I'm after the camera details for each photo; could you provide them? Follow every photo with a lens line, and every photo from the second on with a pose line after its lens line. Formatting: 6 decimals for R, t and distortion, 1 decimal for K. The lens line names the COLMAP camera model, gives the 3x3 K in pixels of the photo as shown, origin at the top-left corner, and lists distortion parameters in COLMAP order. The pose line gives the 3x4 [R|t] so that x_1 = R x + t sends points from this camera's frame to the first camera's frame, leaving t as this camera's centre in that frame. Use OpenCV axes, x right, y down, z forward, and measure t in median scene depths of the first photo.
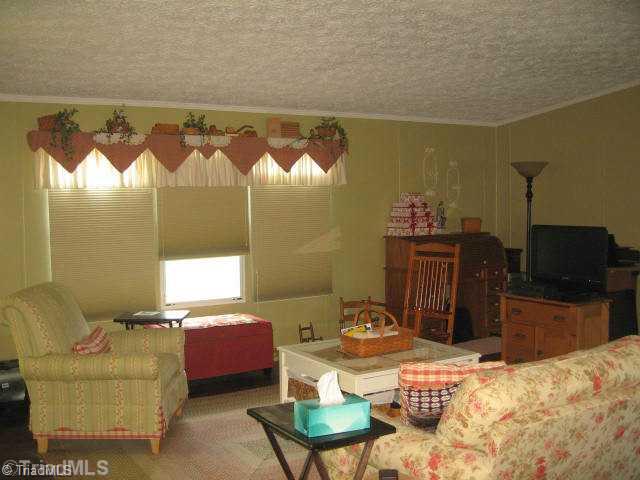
lens RADIAL K [[702.3, 0, 322.3], [0, 702.3, 238.6], [0, 0, 1]] dist [-0.112168, 0.000000]
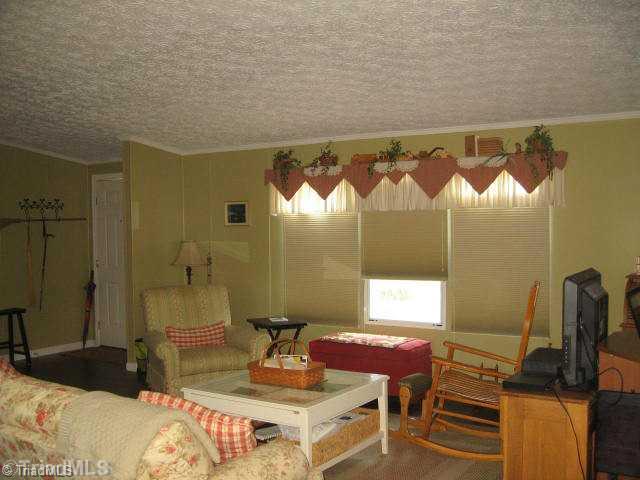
lens RADIAL K [[702.3, 0, 322.5], [0, 702.3, 241.2], [0, 0, 1]] dist [-0.112168, 0.000000]
pose [[0.424444, 0.033820, -0.904822, 0.732692], [-0.045498, 0.998836, 0.015992, -0.041431], [0.904310, 0.034380, 0.425489, 0.464768]]
